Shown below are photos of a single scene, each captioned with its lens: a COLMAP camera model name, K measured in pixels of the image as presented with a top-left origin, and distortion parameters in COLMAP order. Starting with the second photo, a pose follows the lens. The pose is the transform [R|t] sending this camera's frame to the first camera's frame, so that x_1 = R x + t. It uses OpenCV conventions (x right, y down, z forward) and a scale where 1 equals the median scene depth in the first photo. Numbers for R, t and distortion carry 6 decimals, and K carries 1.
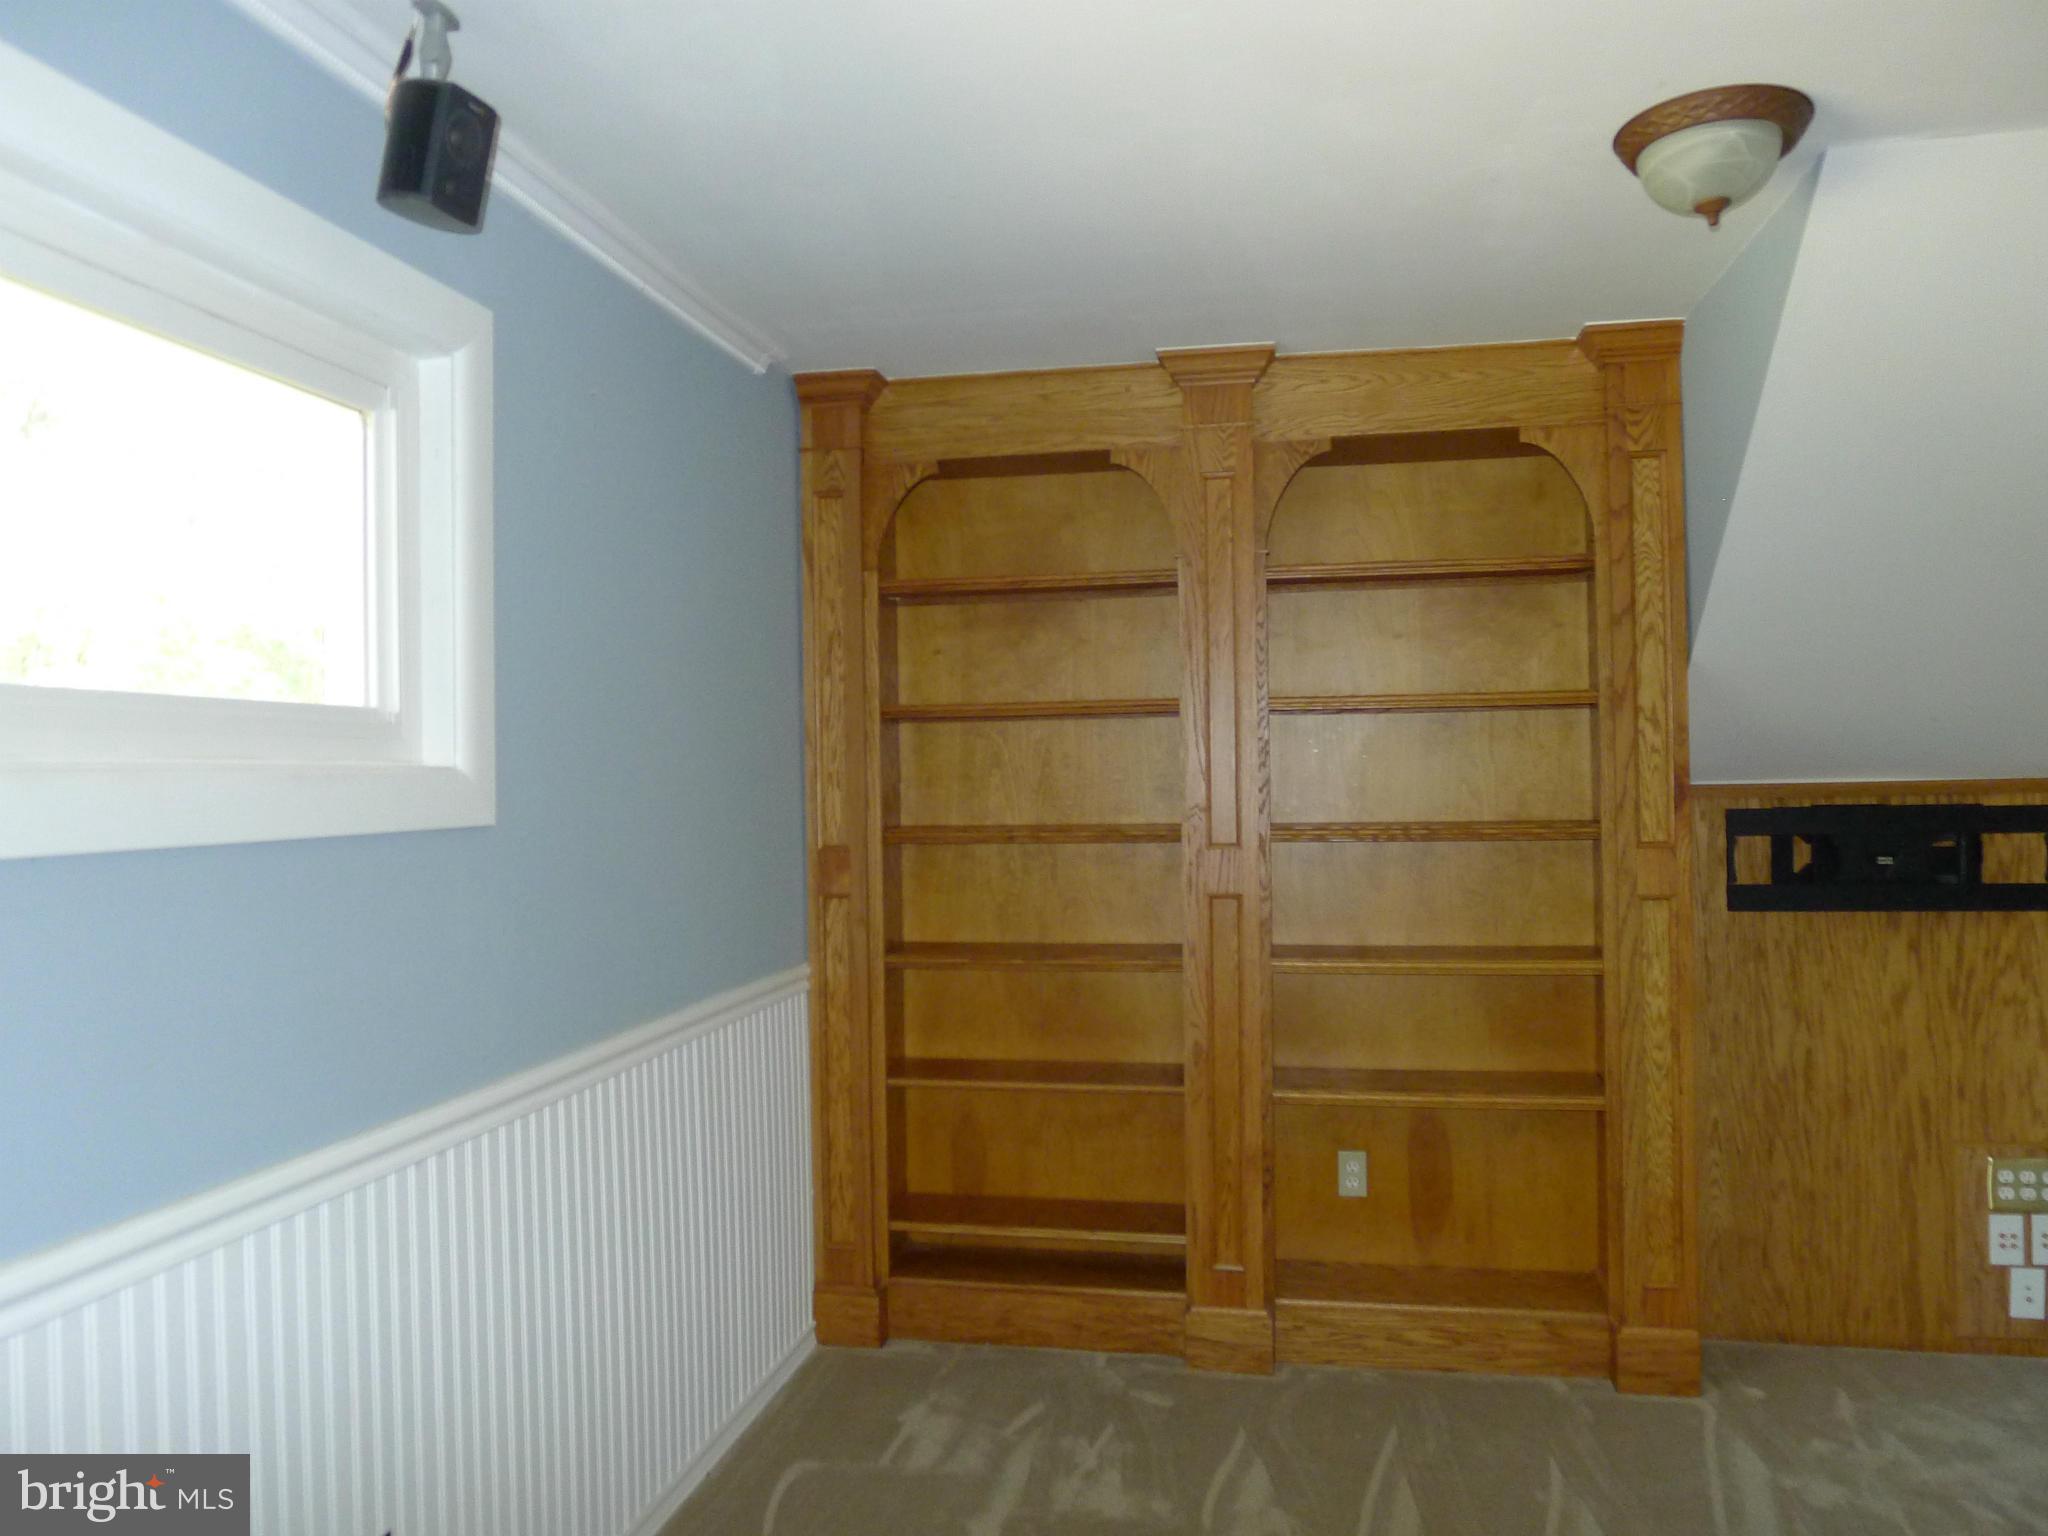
lens RADIAL K [[1476.6, 0, 1014.5], [0, 1476.6, 767.9], [0, 0, 1]] dist [-0.044397, 0.020458]
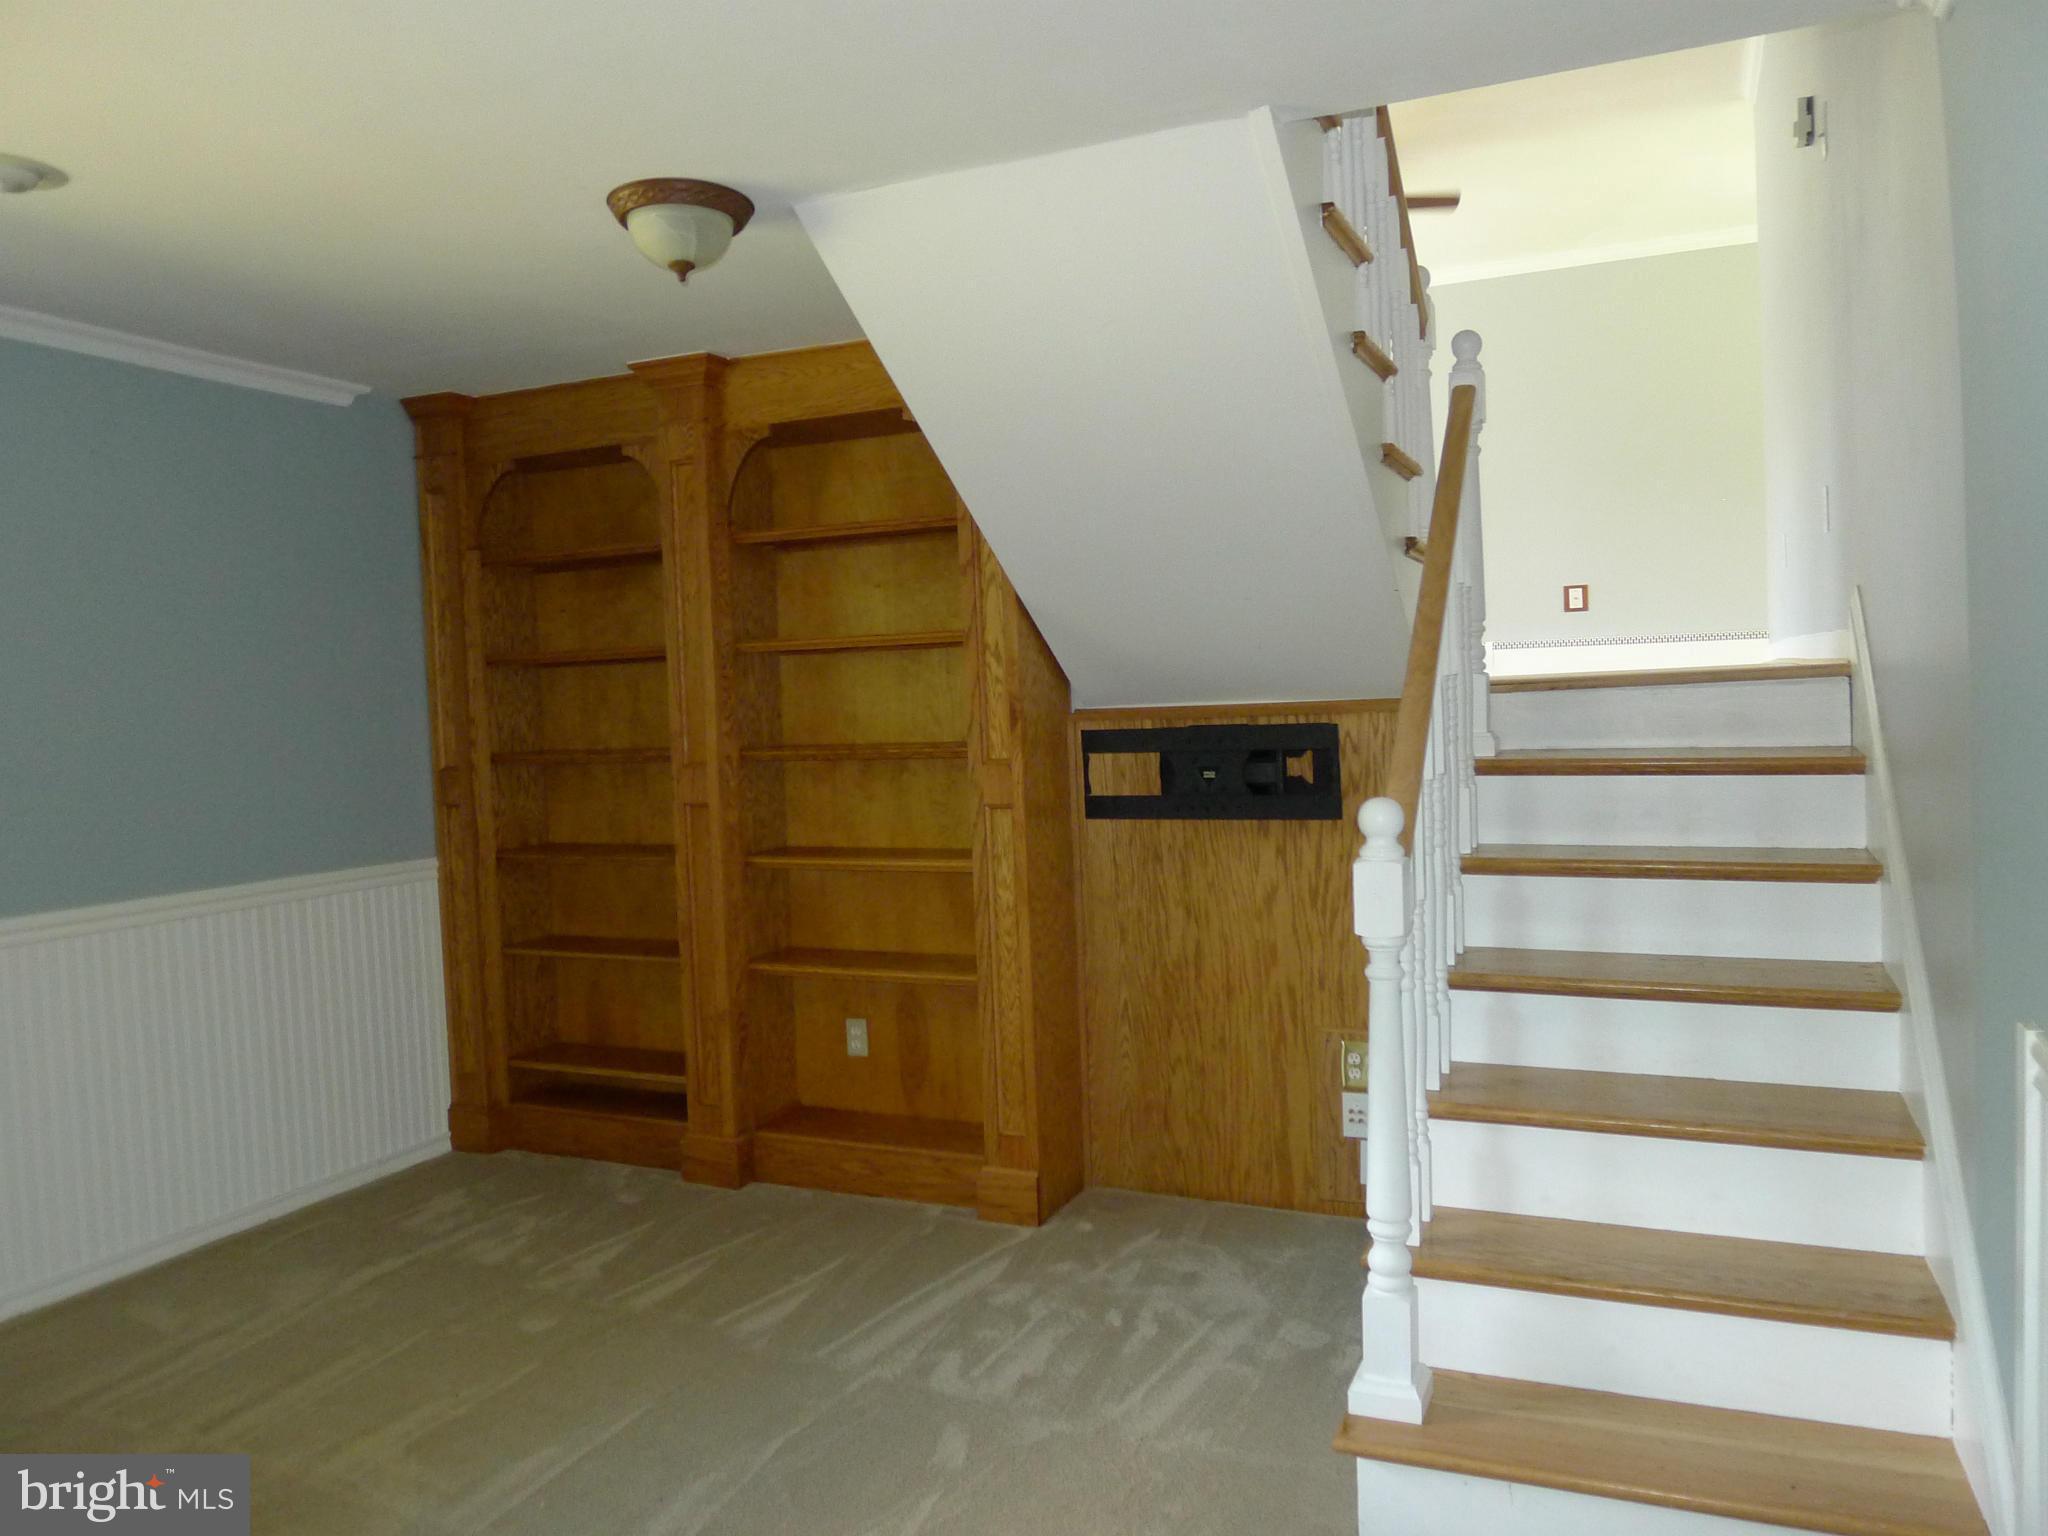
lens RADIAL K [[1476.6, 0, 1014.5], [0, 1476.6, 767.9], [0, 0, 1]] dist [-0.044397, 0.020458]
pose [[0.973507, -0.006304, -0.228569, 0.675192], [0.018521, 0.998509, 0.051344, -0.002699], [0.227904, -0.054217, 0.972173, -0.137152]]
